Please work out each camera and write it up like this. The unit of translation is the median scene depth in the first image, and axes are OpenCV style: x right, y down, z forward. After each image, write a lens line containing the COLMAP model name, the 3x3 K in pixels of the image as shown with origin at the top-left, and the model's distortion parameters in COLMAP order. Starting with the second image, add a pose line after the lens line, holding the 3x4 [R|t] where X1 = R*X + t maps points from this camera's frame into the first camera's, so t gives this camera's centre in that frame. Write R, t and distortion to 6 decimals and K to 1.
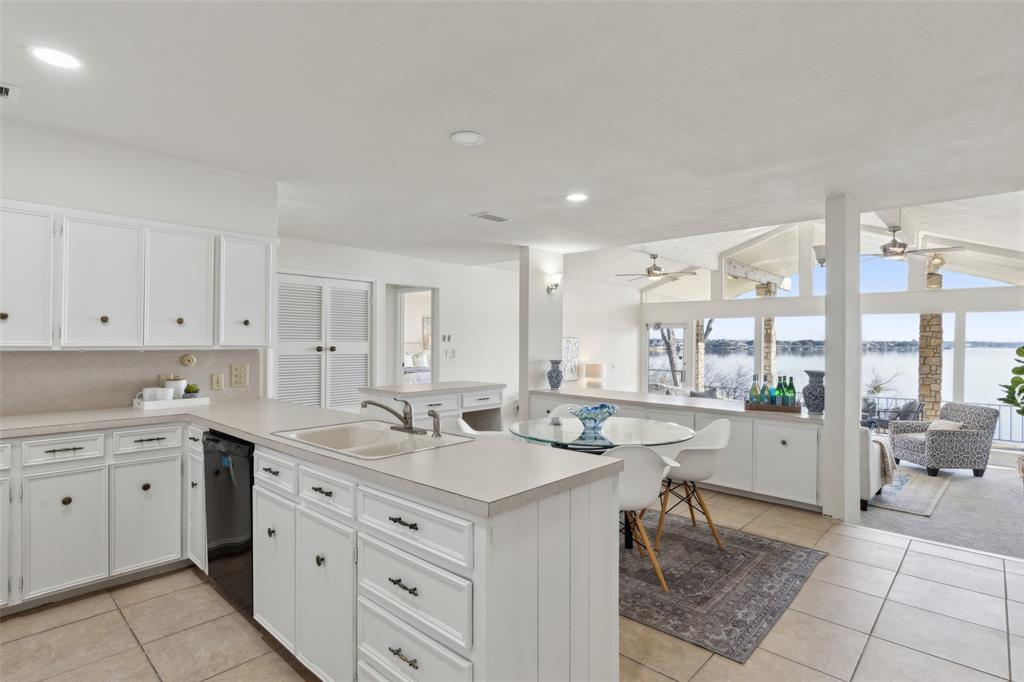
lens RADIAL K [[522.6, 0, 512.0], [0, 522.6, 341.0], [0, 0, 1]] dist [0.001976, 0.000080]
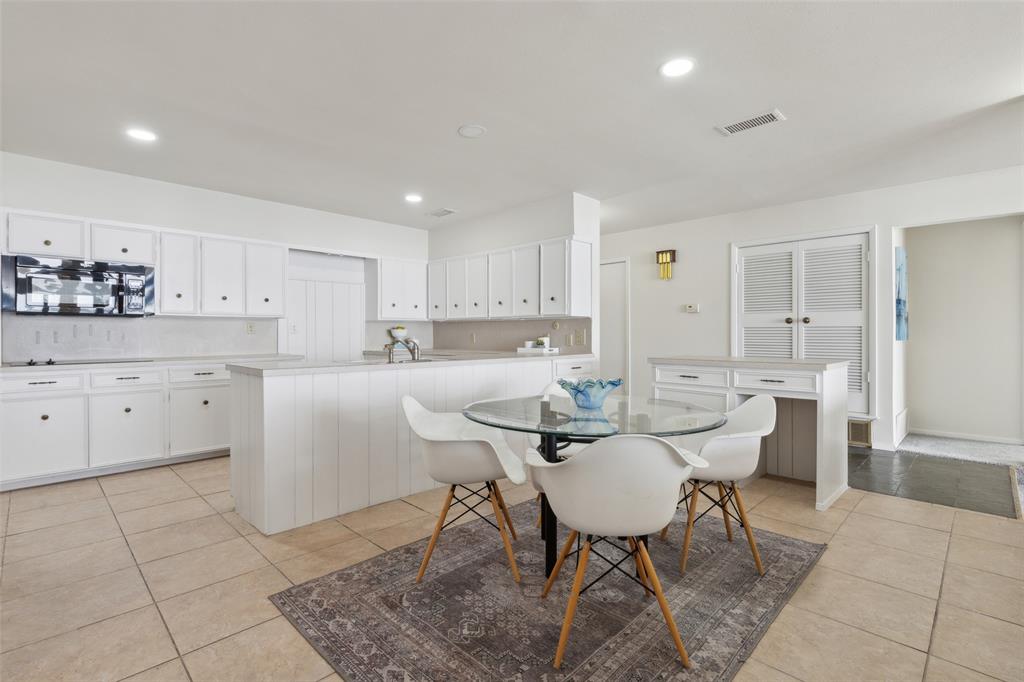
lens RADIAL K [[479.6, 0, 512.0], [0, 479.6, 341.0], [0, 0, 1]] dist [0.001884, 0.000220]
pose [[-0.036343, 0.013730, -0.999245, 0.870753], [0.004538, 0.999898, 0.013574, 0.066384], [0.999329, -0.004041, -0.036401, 0.970485]]
